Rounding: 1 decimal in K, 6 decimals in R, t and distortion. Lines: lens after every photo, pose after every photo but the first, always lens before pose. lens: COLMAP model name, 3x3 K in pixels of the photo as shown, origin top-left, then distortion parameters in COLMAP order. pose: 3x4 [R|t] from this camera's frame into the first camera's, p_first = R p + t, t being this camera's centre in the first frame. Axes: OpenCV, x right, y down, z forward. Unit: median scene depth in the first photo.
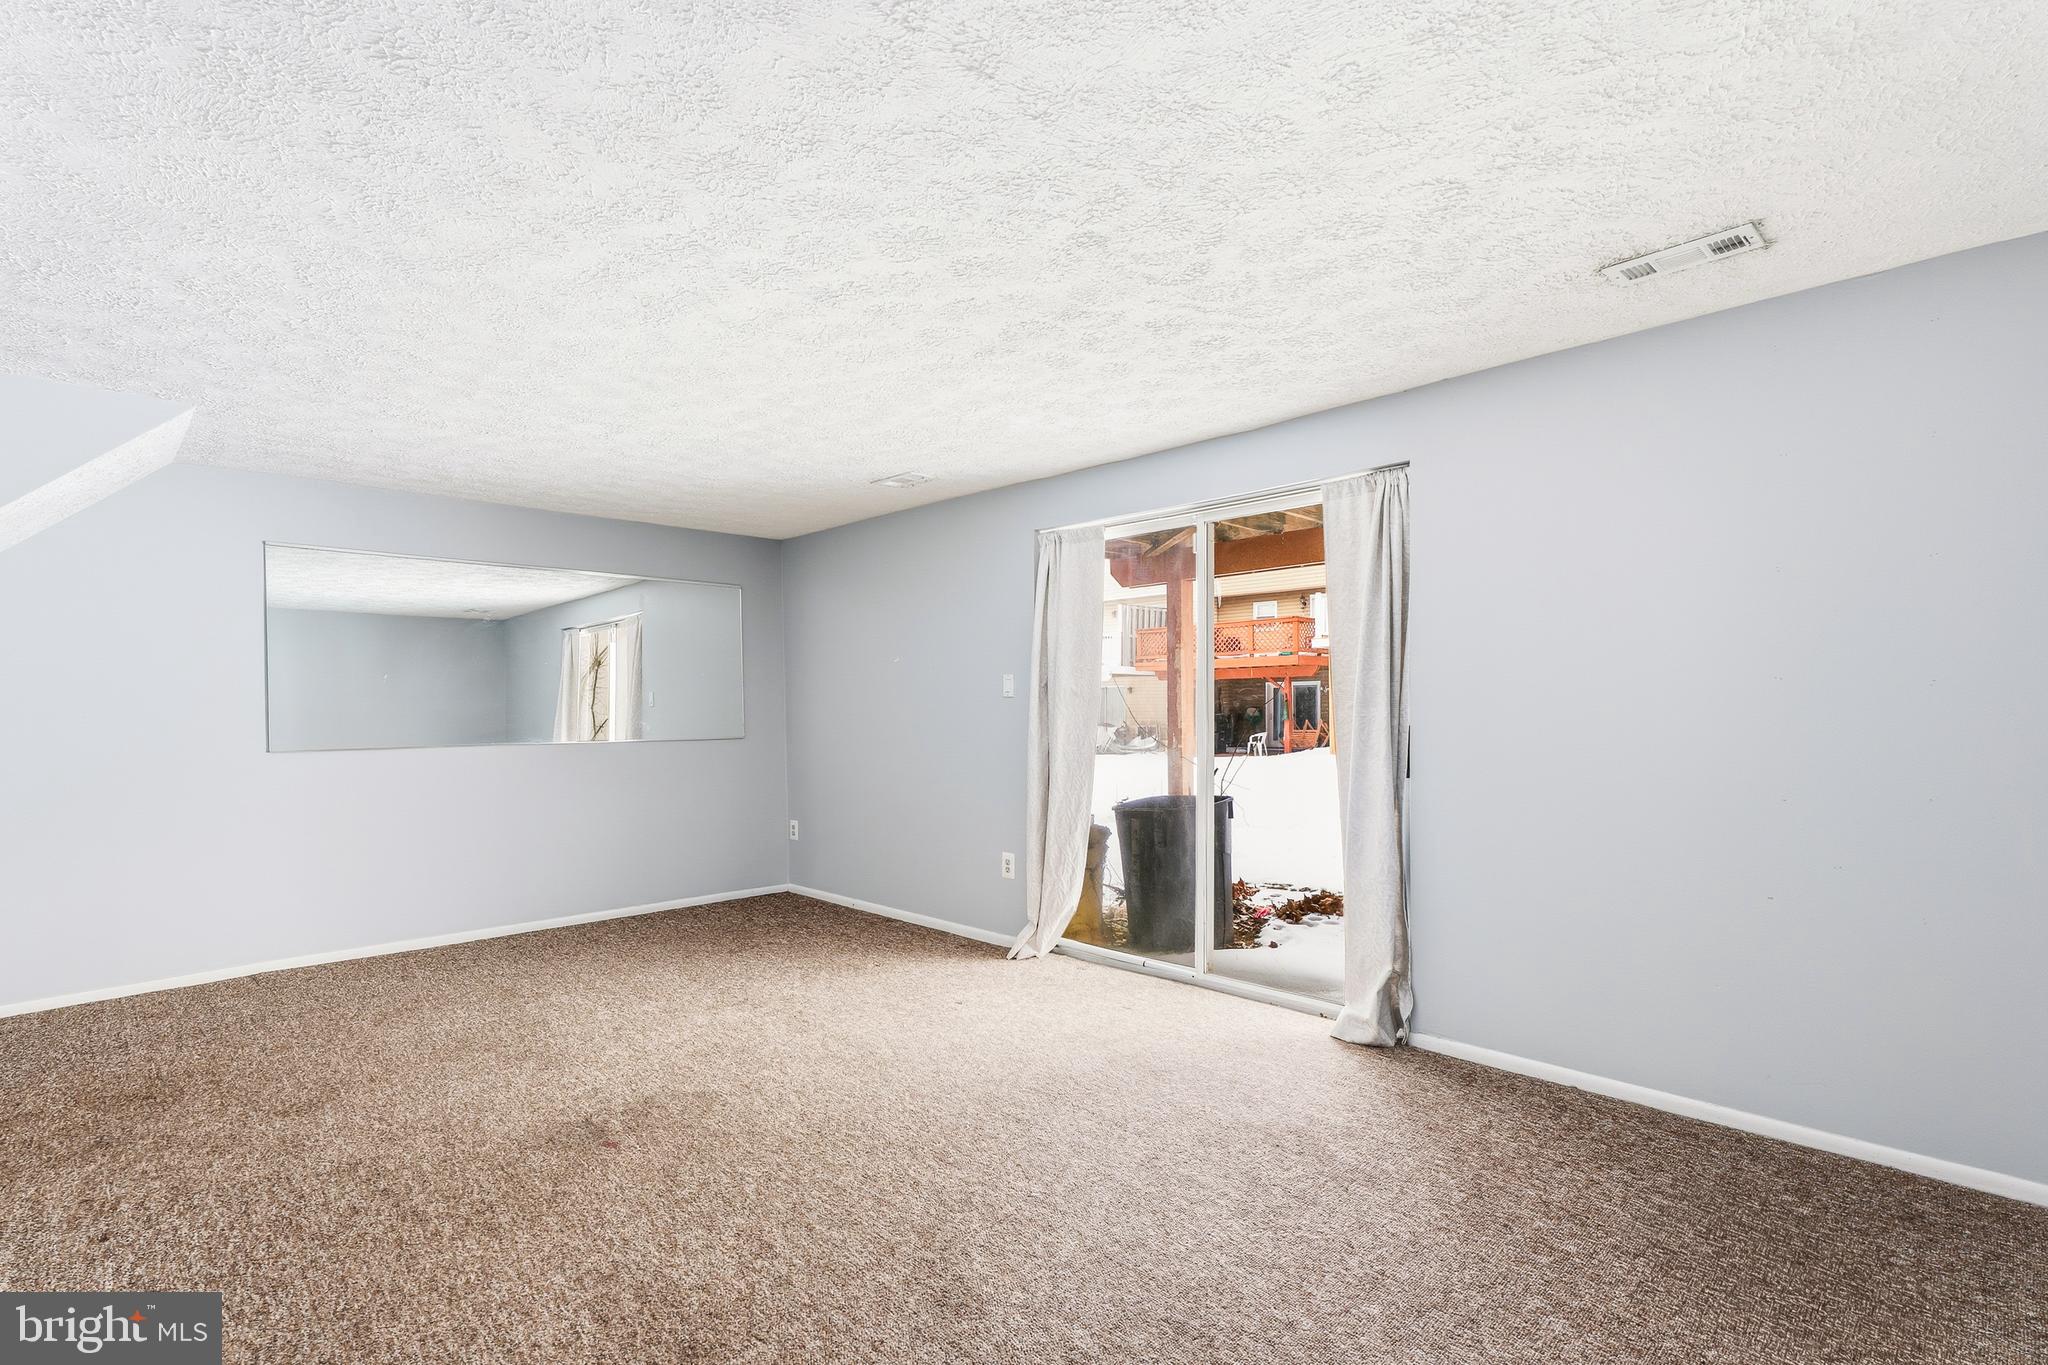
lens RADIAL K [[937.2, 0, 1012.7], [0, 937.2, 722.2], [0, 0, 1]] dist [0.003778, -0.000816]
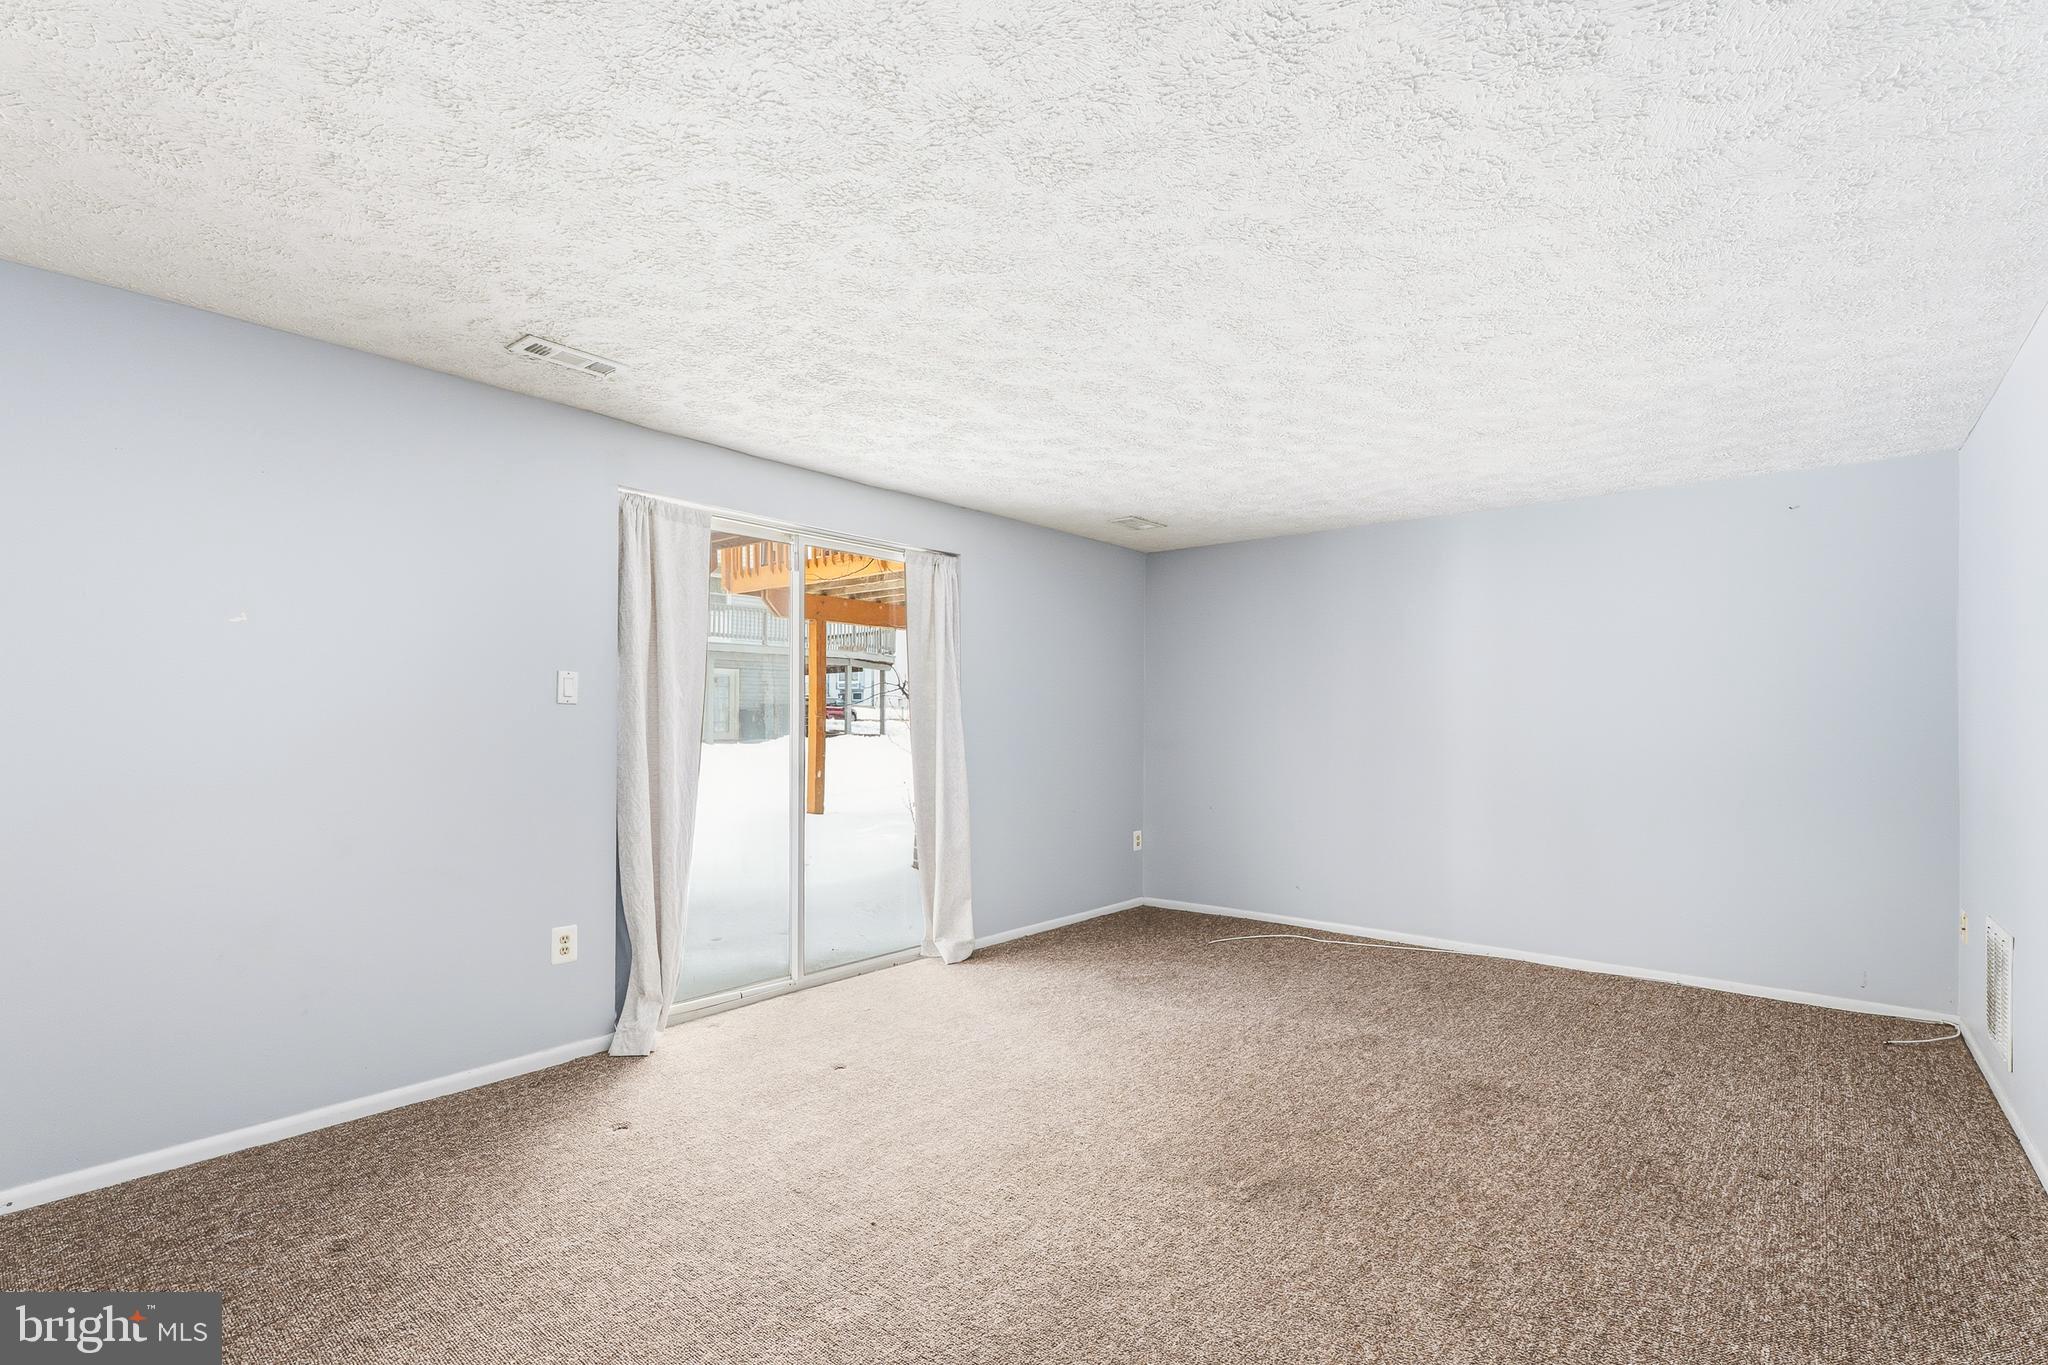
lens RADIAL K [[937.2, 0, 1022.6], [0, 937.2, 684.2], [0, 0, 1]] dist [0.003778, -0.000816]
pose [[-0.084550, 0.043059, 0.995488, -0.905464], [0.012174, 0.999036, -0.042178, -0.008218], [-0.996345, 0.008553, -0.084993, 0.882317]]
